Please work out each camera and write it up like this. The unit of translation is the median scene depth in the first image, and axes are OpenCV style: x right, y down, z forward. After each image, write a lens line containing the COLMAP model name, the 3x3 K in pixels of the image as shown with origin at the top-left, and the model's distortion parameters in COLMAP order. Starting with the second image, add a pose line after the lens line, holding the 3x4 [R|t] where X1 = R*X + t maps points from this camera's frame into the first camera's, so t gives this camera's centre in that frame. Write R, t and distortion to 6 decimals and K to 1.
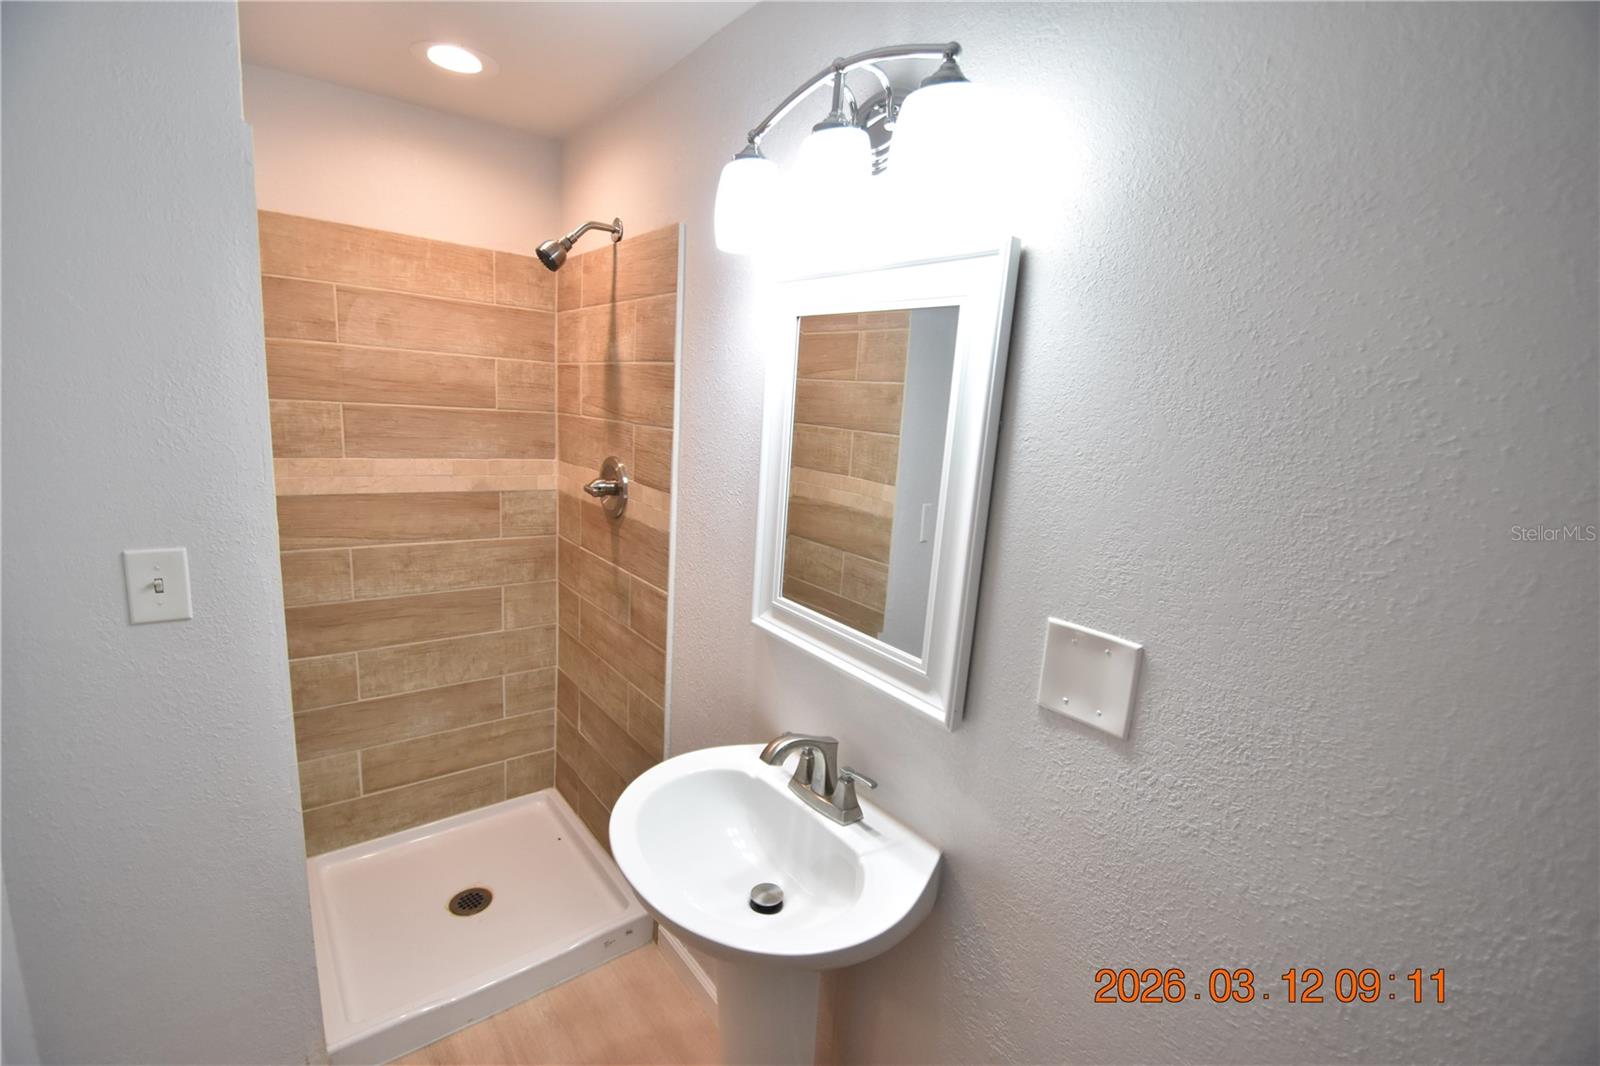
lens RADIAL K [[698.7, 0, 797.8], [0, 698.7, 538.9], [0, 0, 1]] dist [0.019618, -0.021086]
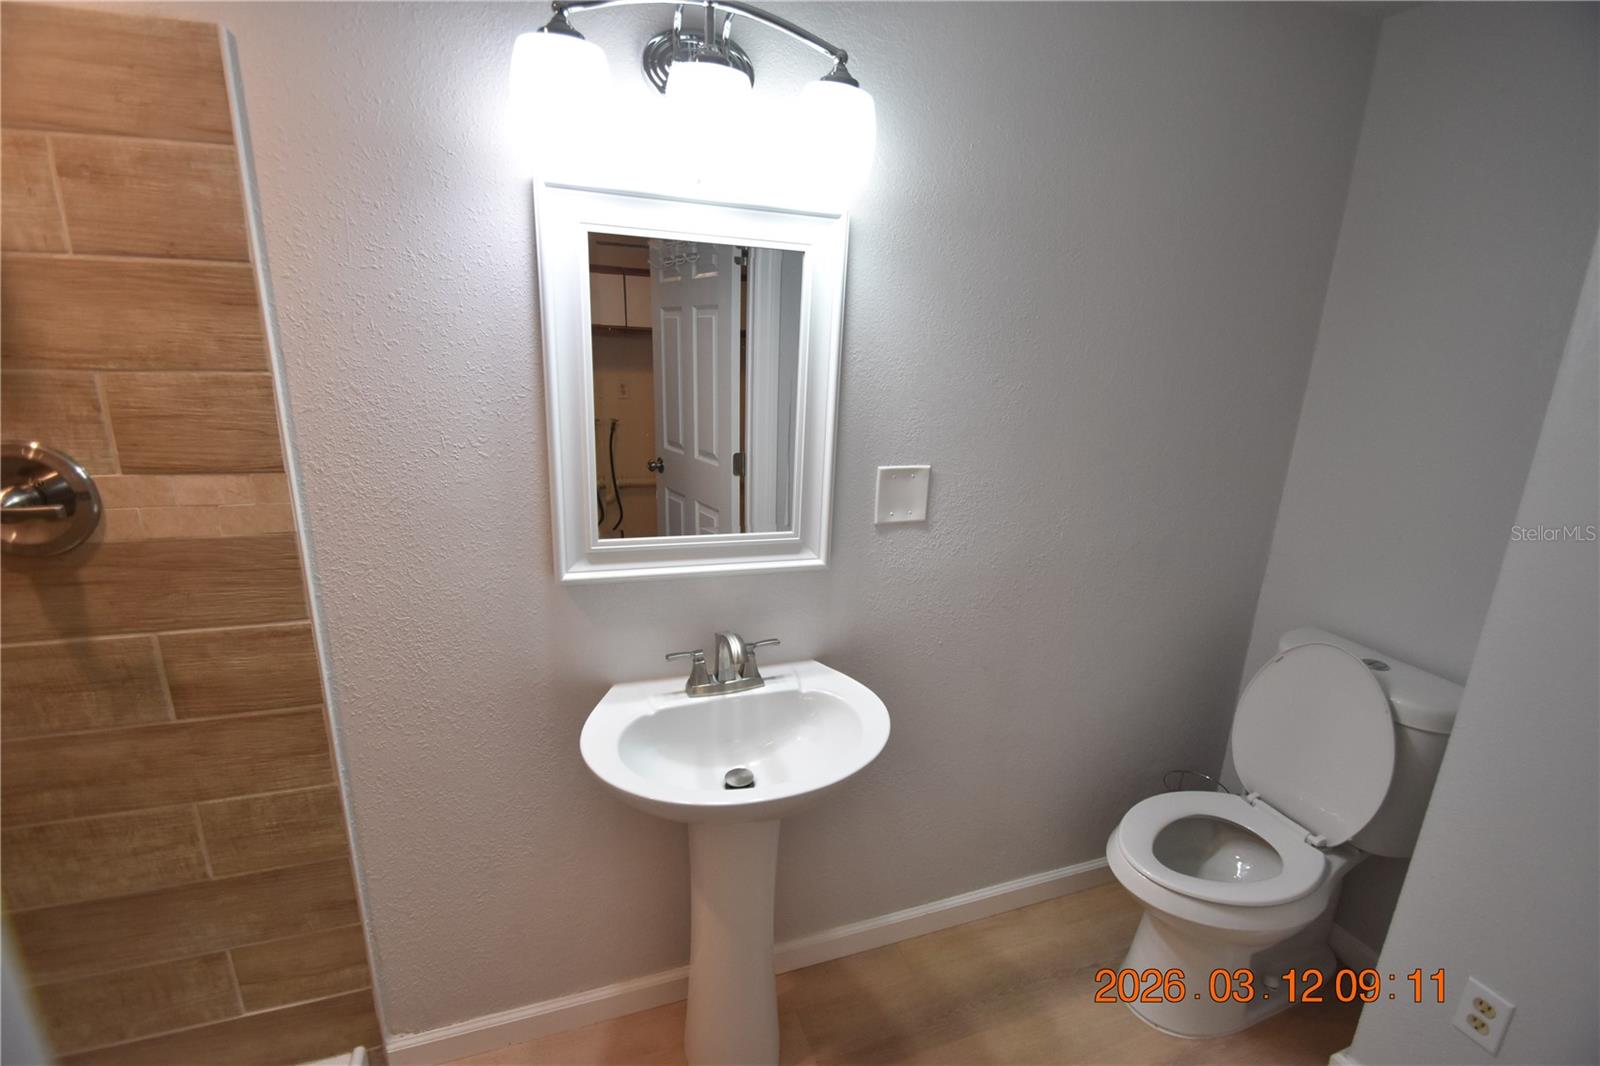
lens RADIAL K [[698.7, 0, 797.8], [0, 698.7, 538.9], [0, 0, 1]] dist [0.019618, -0.021086]
pose [[0.332846, -0.302470, 0.893155, -0.904955], [0.171610, 0.950774, 0.258030, -0.134638], [-0.927235, 0.067390, 0.368368, 0.467479]]
